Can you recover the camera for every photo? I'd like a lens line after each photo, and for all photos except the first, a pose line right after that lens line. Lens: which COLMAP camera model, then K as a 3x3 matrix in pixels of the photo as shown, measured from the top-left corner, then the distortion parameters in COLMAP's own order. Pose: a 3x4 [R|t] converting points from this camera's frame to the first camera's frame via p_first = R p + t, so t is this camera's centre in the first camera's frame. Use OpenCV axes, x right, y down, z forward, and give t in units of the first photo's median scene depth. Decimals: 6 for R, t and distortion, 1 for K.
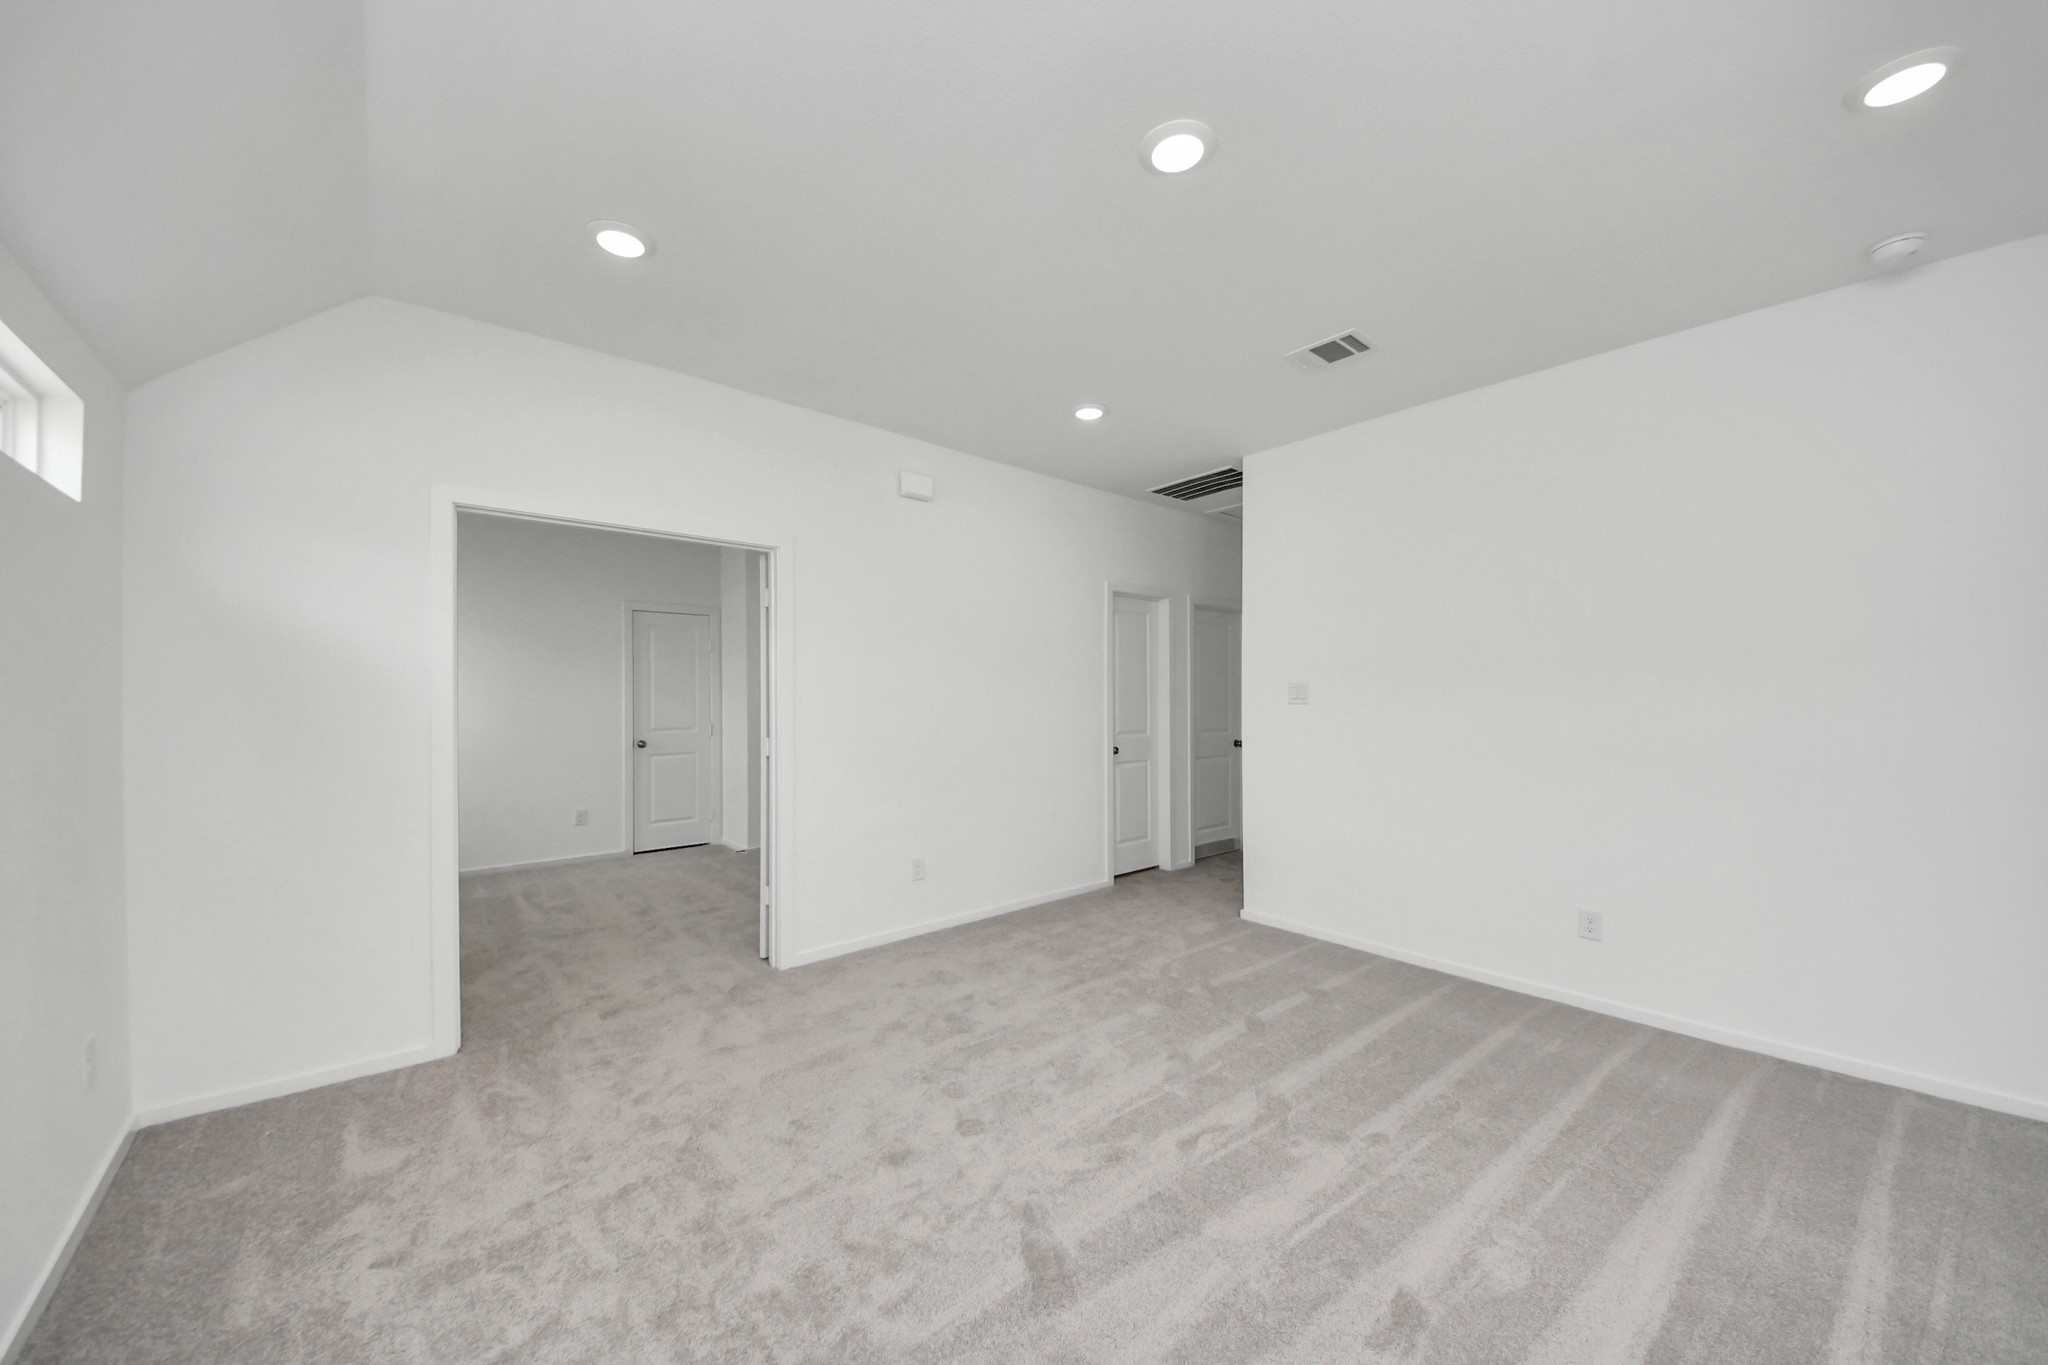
lens RADIAL K [[747.4, 0, 1033.9], [0, 747.4, 691.7], [0, 0, 1]] dist [0.003543, -0.000151]
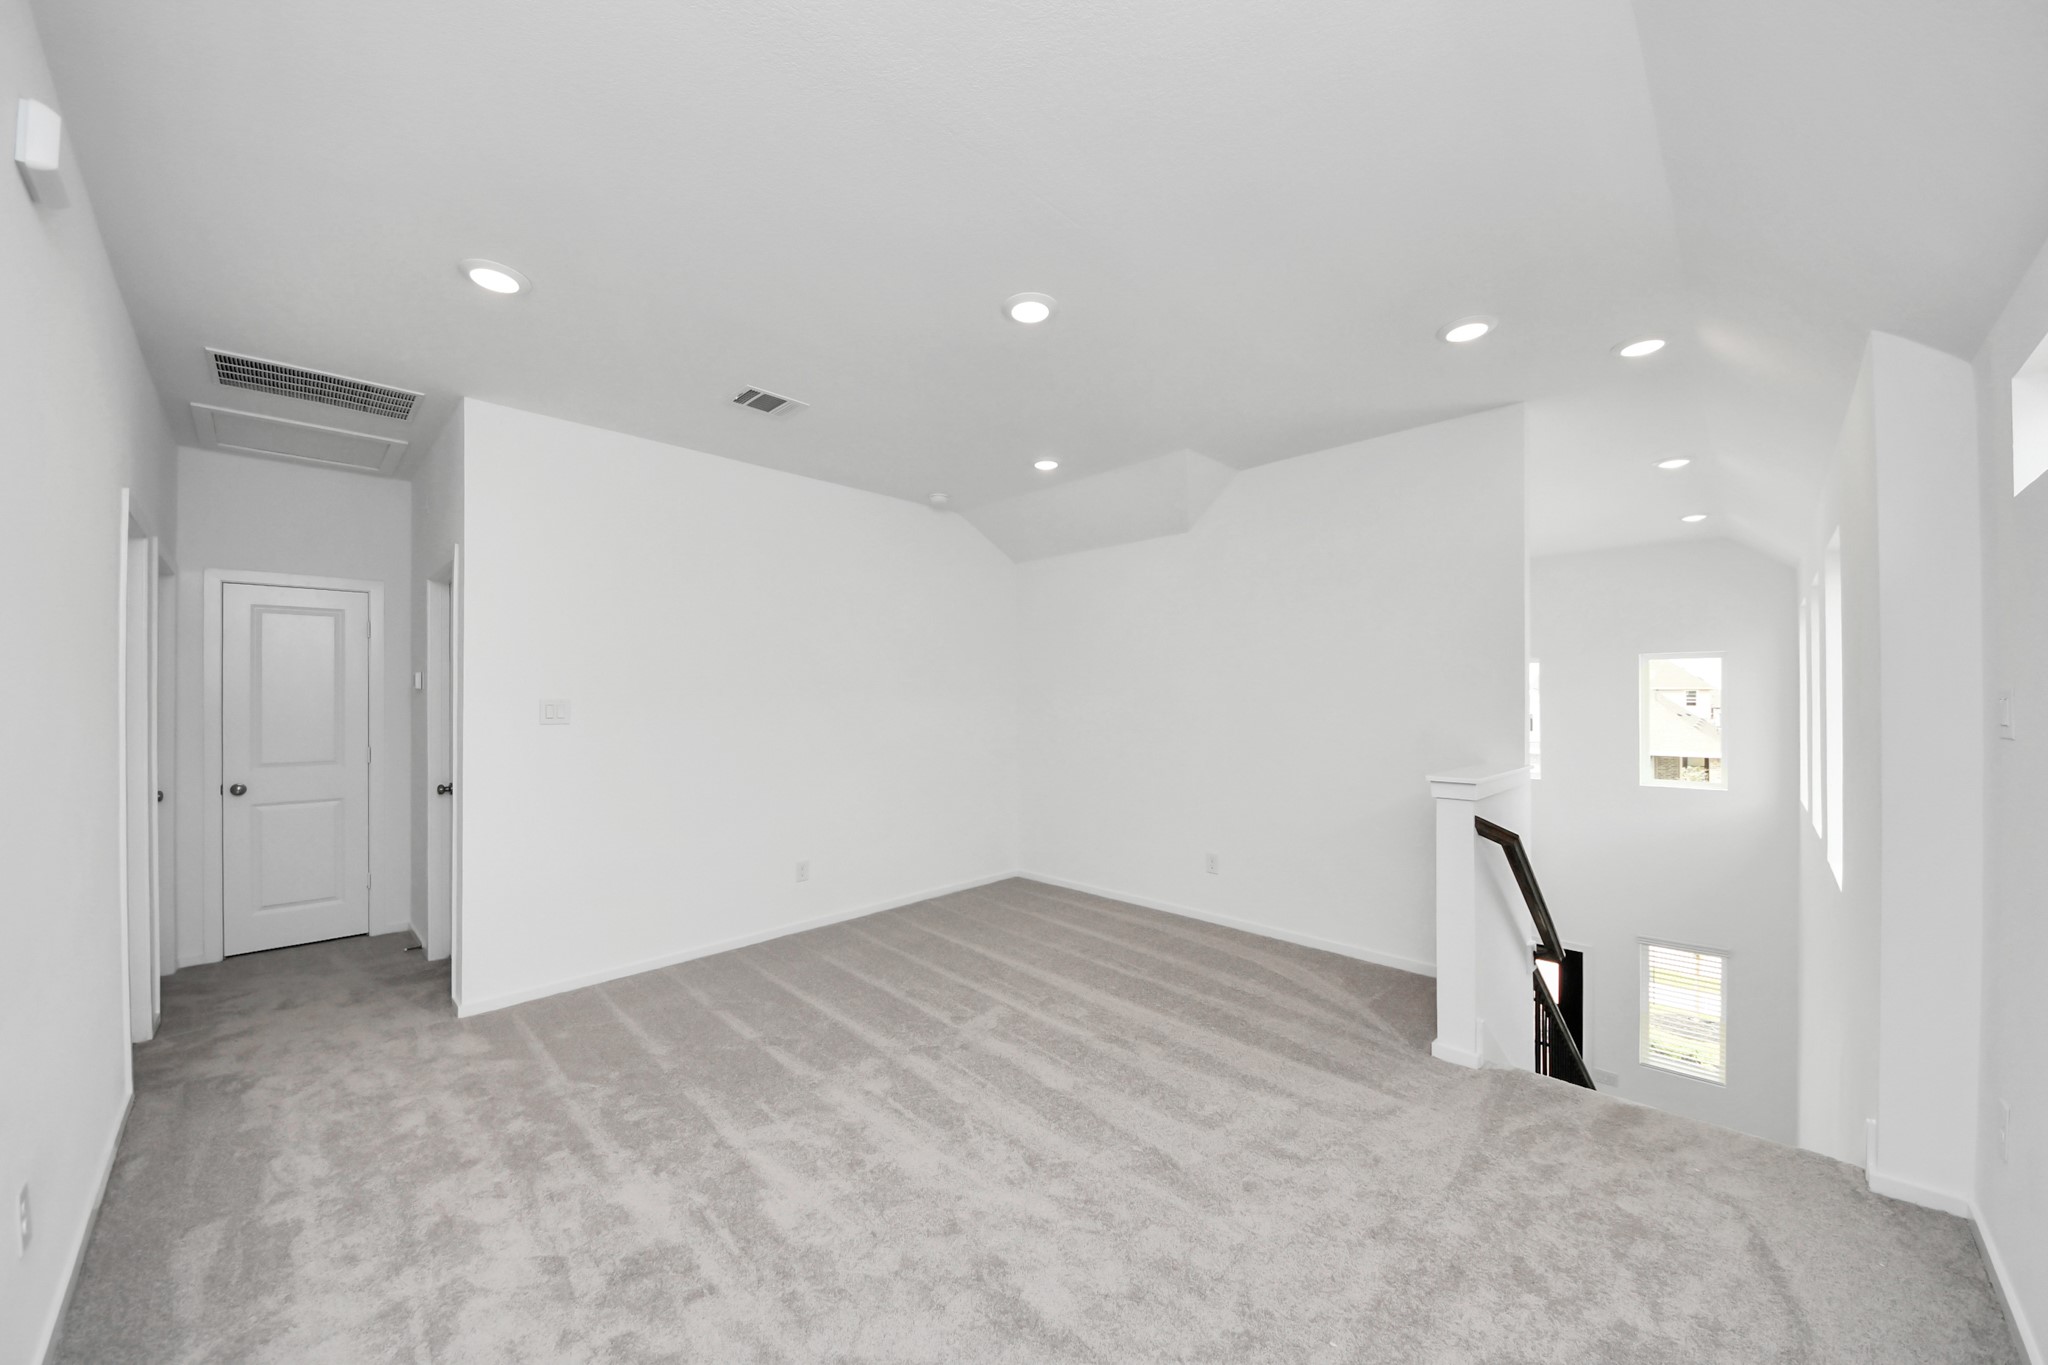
lens RADIAL K [[747.4, 0, 1033.1], [0, 747.4, 687.1], [0, 0, 1]] dist [0.003543, -0.000151]
pose [[-0.100643, 0.002784, 0.994919, -0.679303], [-0.016089, 0.999861, -0.004425, -0.039838], [-0.994792, -0.016452, -0.100585, 0.667827]]
